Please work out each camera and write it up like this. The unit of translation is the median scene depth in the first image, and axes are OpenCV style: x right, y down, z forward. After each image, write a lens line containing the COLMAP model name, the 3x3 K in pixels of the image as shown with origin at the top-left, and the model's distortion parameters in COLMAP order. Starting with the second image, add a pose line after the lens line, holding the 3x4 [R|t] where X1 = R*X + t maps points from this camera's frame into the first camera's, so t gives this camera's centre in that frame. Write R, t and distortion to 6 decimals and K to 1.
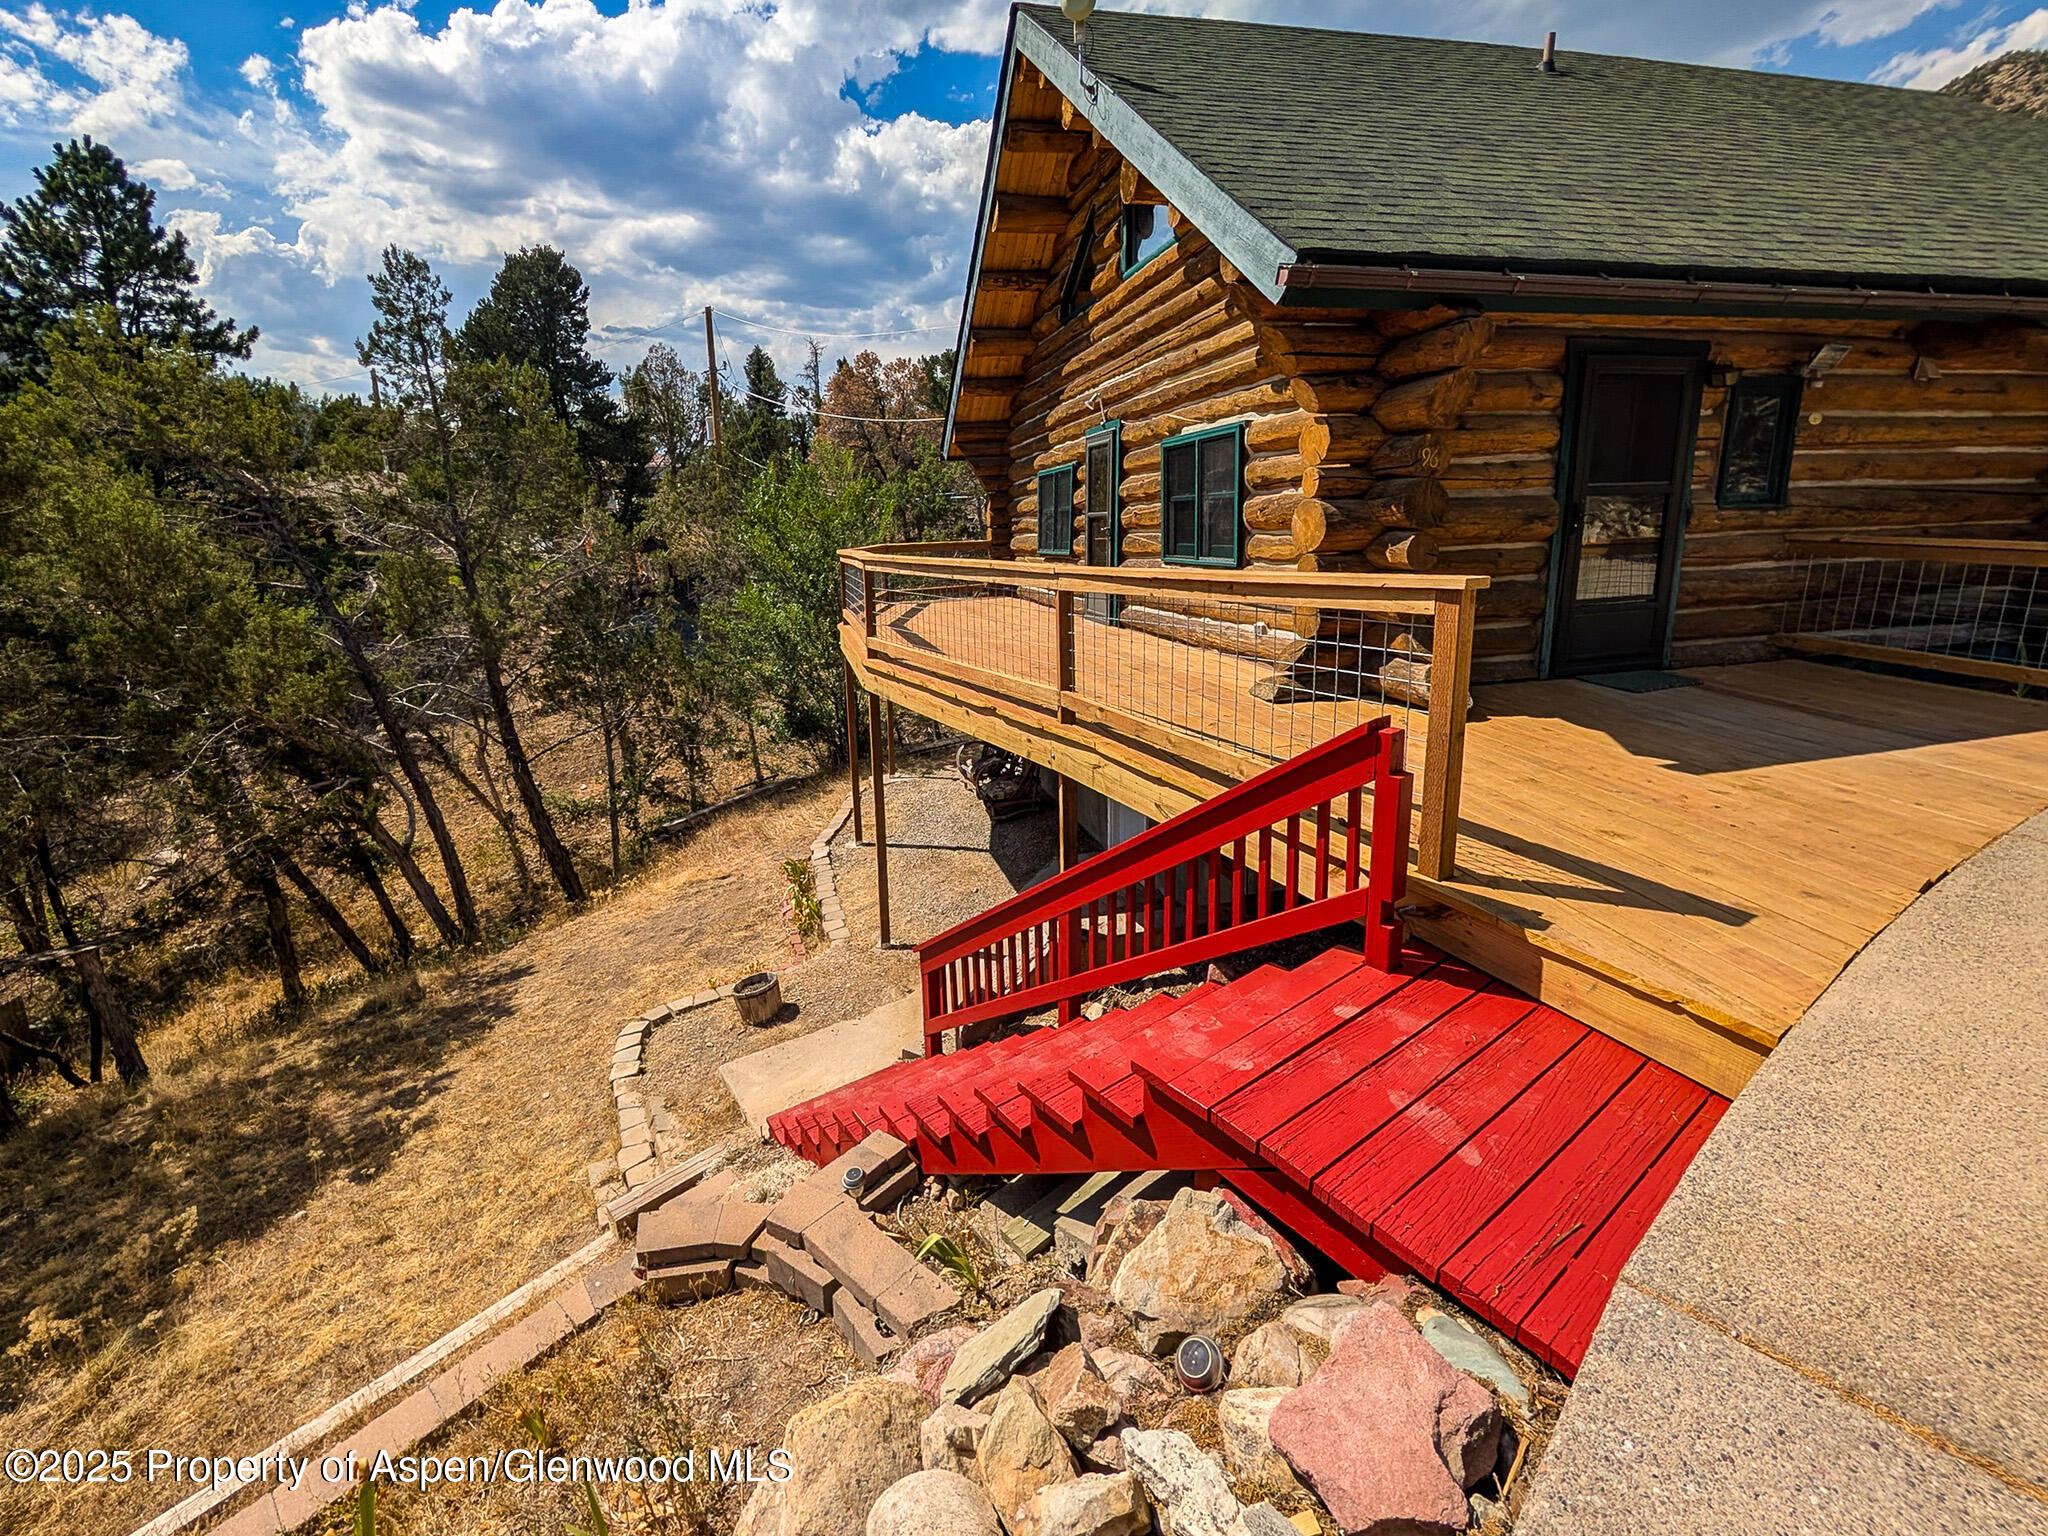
lens RADIAL K [[841.6, 0, 975.6], [0, 841.6, 699.9], [0, 0, 1]] dist [-0.000290, -0.000031]
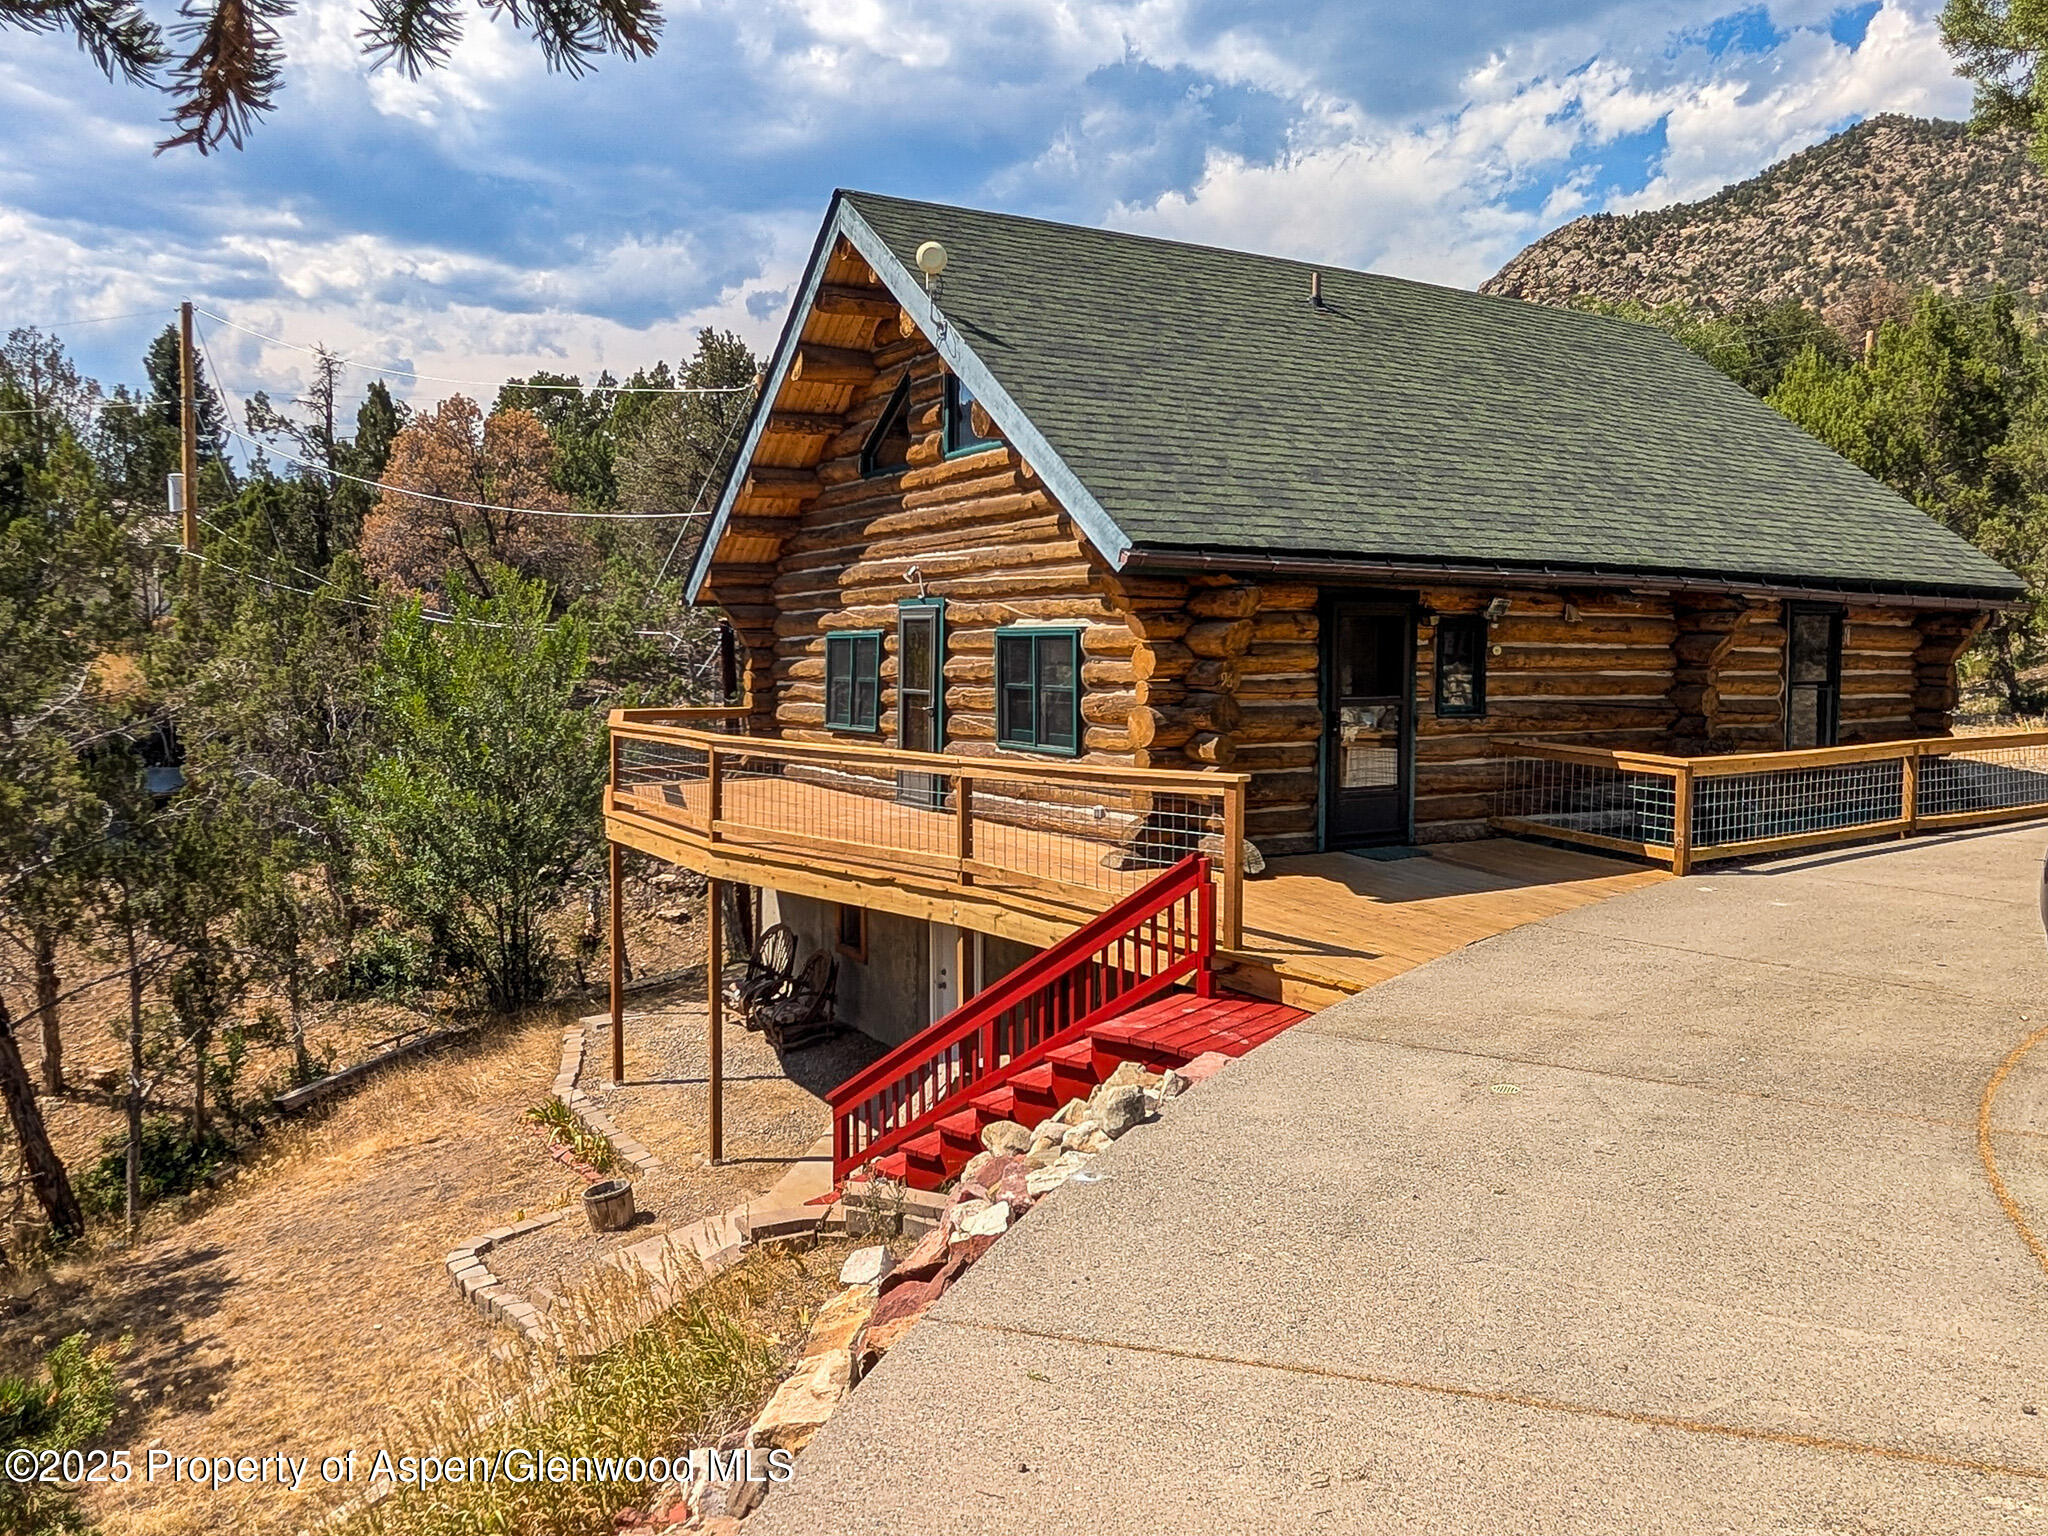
lens RADIAL K [[1575.6, 0, 1024.0], [0, 1575.6, 739.3], [0, 0, 1]] dist [-0.004175, -0.004179]
pose [[0.945211, 0.018316, 0.325947, -0.434534], [0.028833, 0.989840, -0.139234, 0.107108], [-0.325185, 0.141004, 0.935079, -0.920718]]
